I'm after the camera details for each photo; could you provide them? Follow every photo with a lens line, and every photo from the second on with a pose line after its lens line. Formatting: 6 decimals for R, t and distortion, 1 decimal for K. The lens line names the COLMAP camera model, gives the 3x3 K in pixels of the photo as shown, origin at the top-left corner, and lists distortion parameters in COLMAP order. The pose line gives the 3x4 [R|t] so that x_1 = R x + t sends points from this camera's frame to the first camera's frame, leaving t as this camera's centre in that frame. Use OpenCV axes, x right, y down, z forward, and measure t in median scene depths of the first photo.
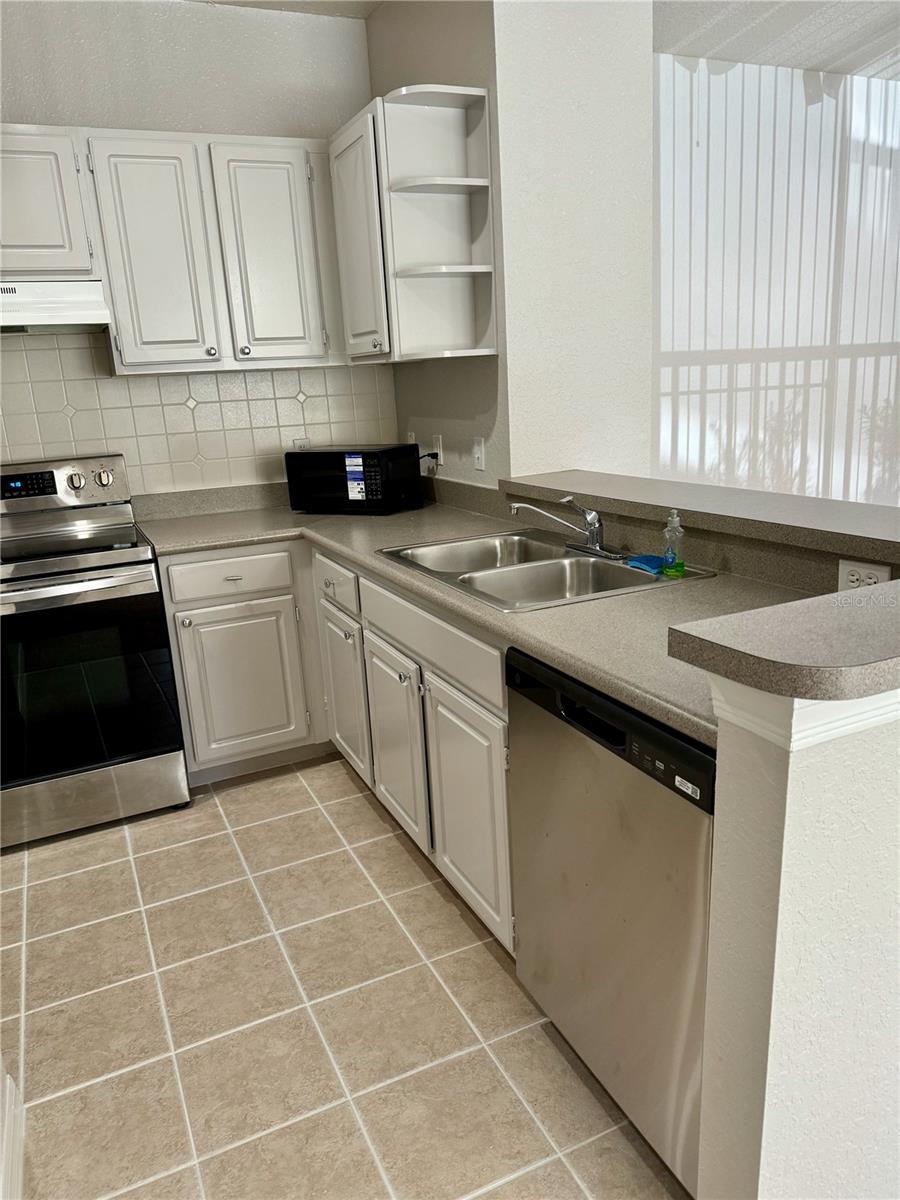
lens RADIAL K [[857.7, 0, 430.6], [0, 857.7, 602.6], [0, 0, 1]] dist [0.146553, -0.216555]
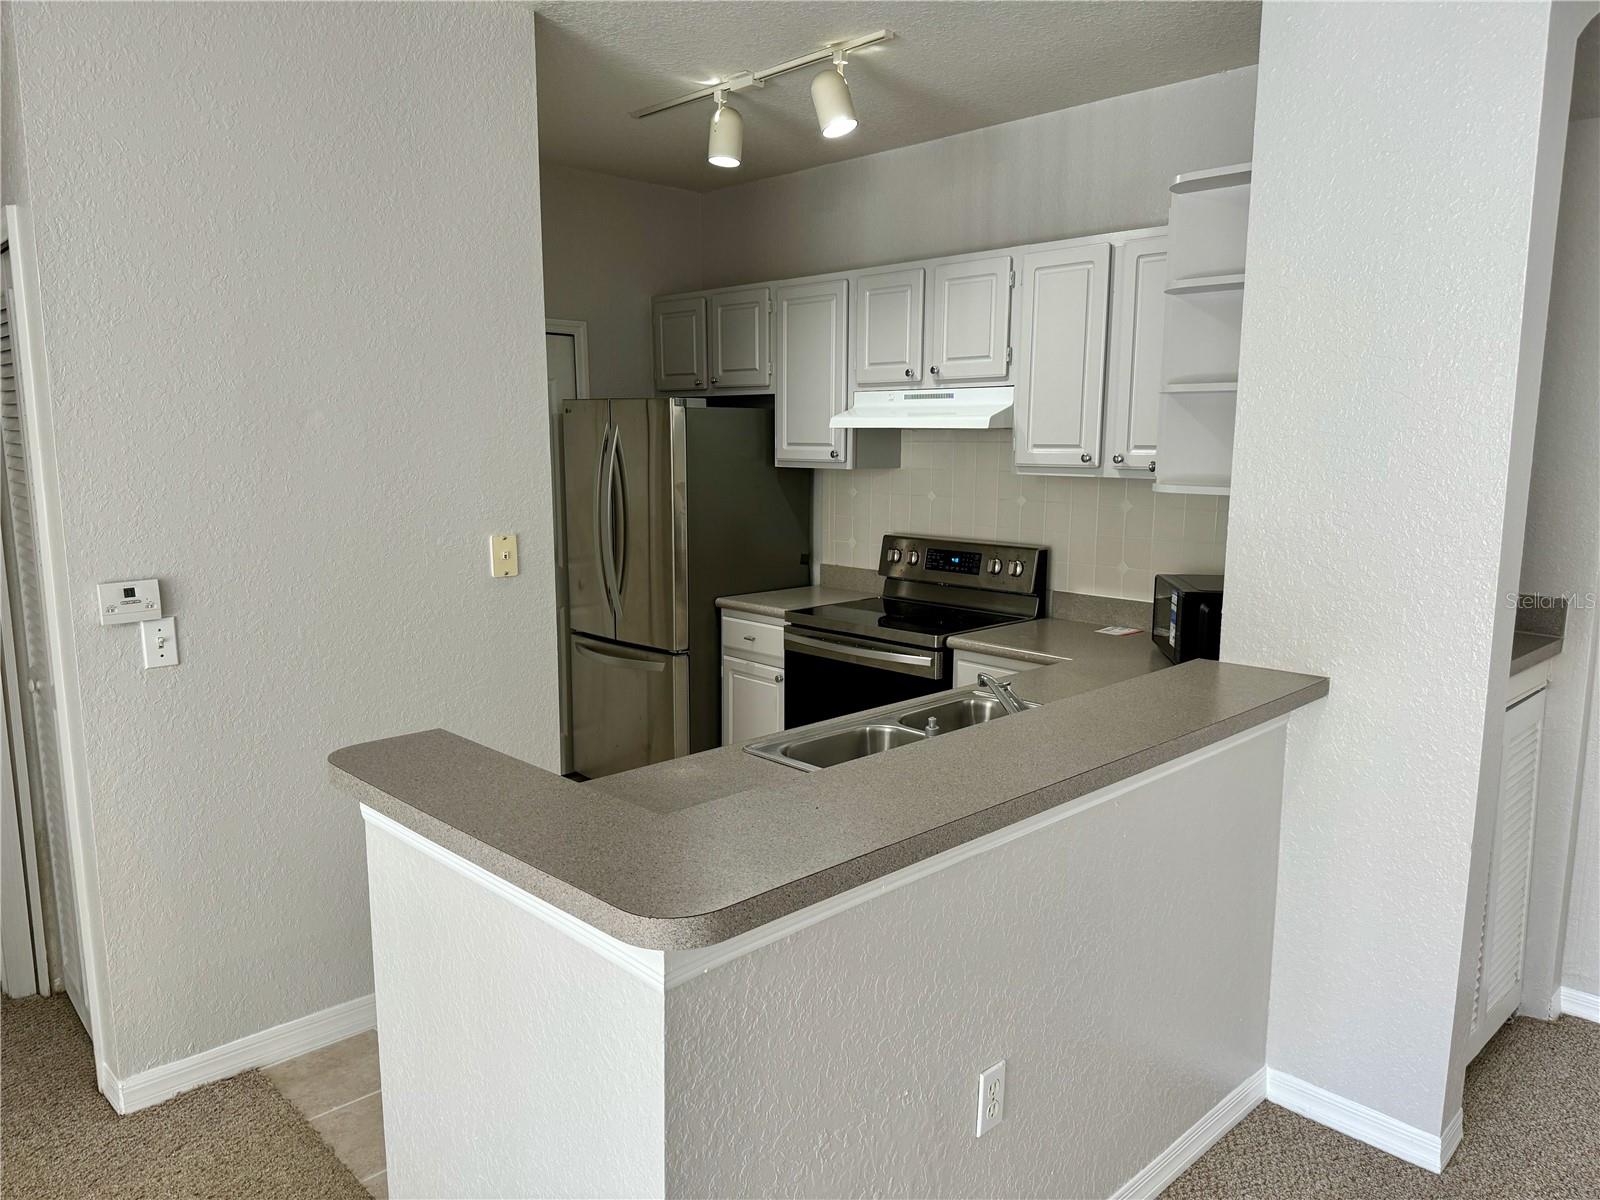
lens RADIAL K [[1129.5, 0, 798.6], [0, 1129.5, 607.6], [0, 0, 1]] dist [0.192756, -0.430216]
pose [[0.344531, 0.208019, -0.915438, 0.793767], [-0.261241, 0.957868, 0.119340, -0.197819], [0.901694, 0.198034, 0.384358, 0.280961]]
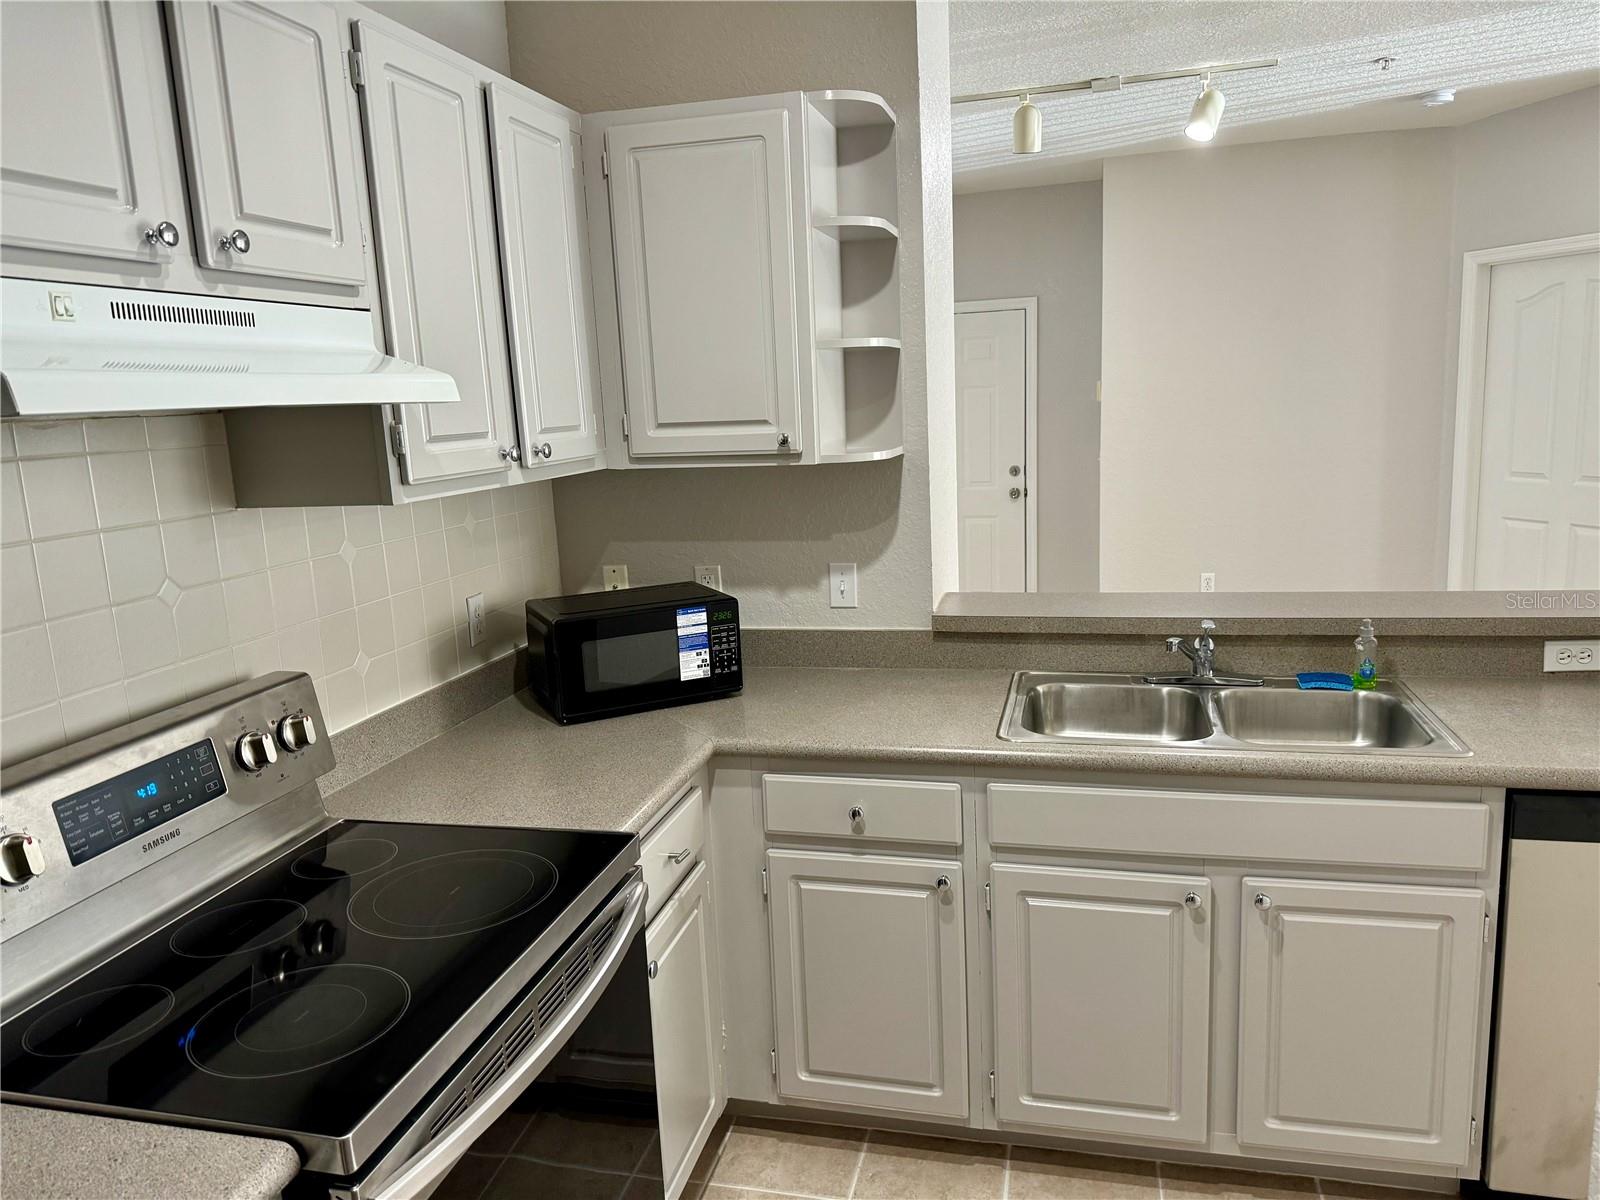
lens RADIAL K [[1110.3, 0, 800.0], [0, 1110.3, 600.0], [0, 0, 1]] dist [0.066780, -0.083898]
pose [[0.612818, -0.111871, 0.782265, -0.680808], [0.207225, 0.978035, -0.022470, -0.147132], [-0.762569, 0.175875, 0.622540, 0.455190]]
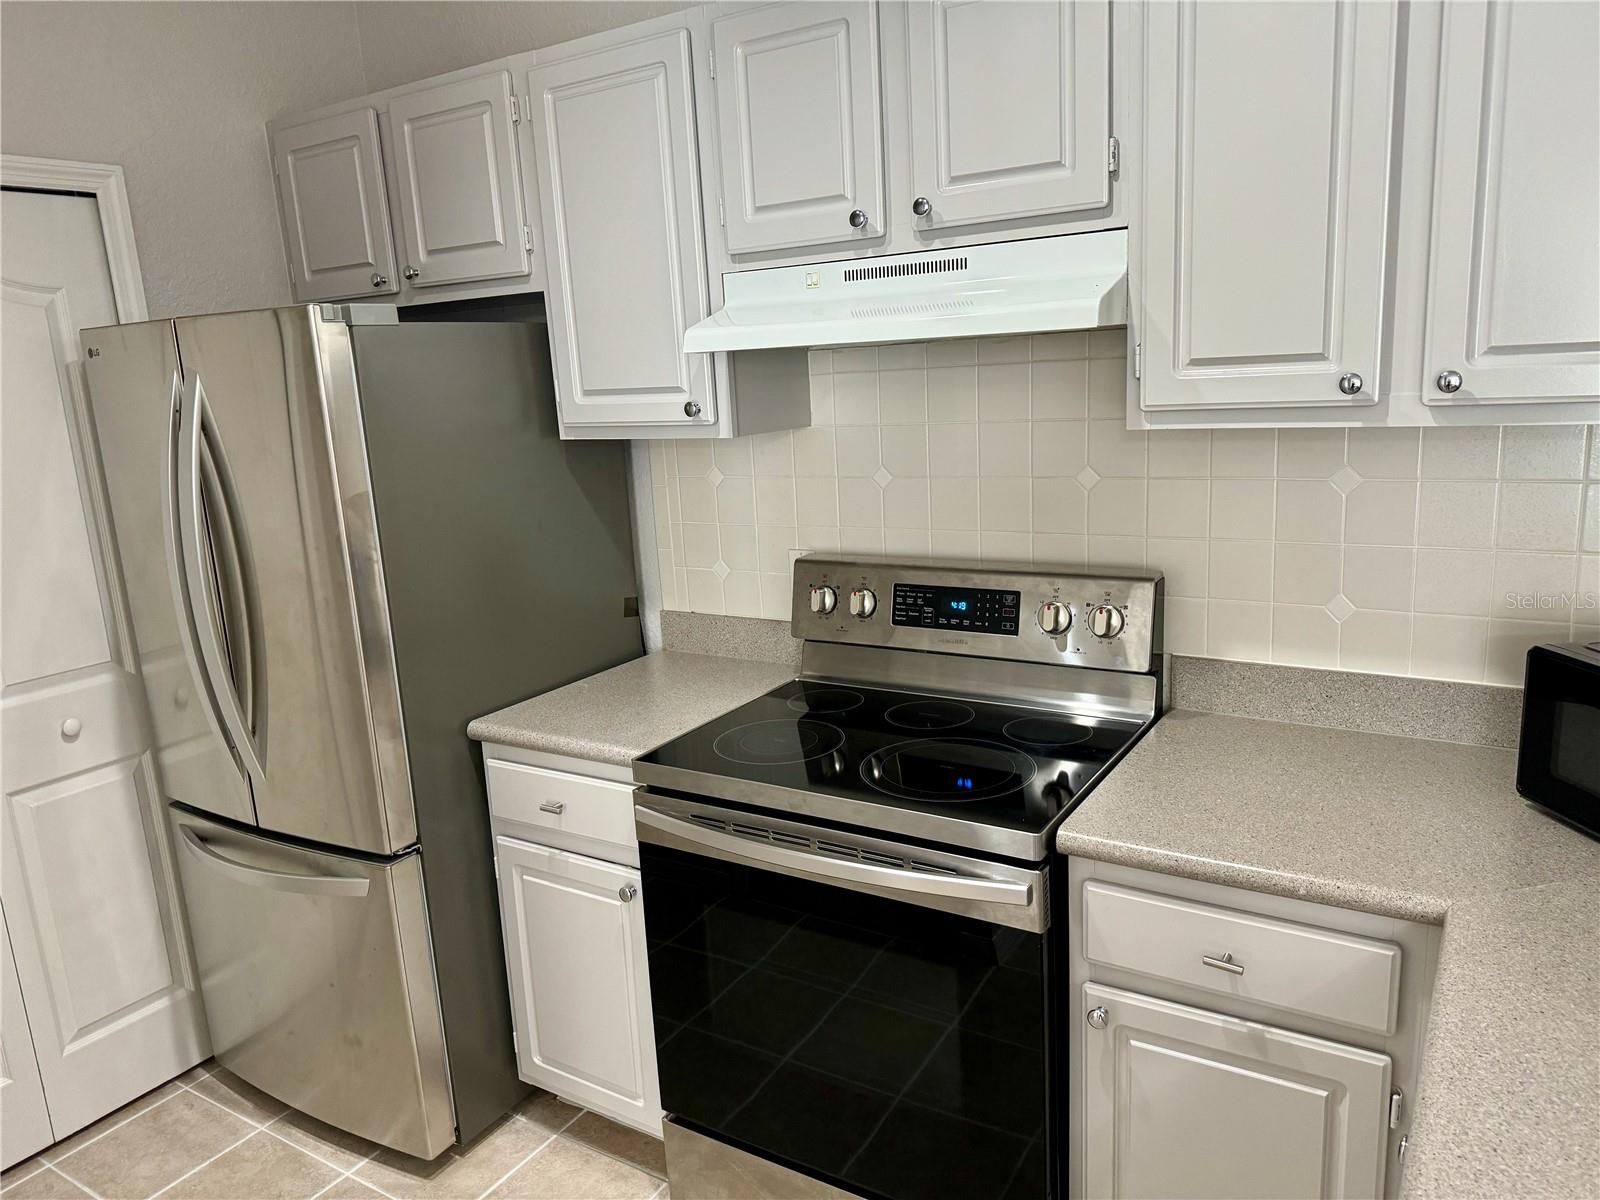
lens RADIAL K [[1130.2, 0, 791.4], [0, 1130.2, 603.8], [0, 0, 1]] dist [0.088752, -0.139717]
pose [[0.555304, 0.207596, -0.805321, 0.045632], [-0.189211, 0.974486, 0.120734, -0.203280], [0.809837, 0.085331, 0.580415, 0.500939]]
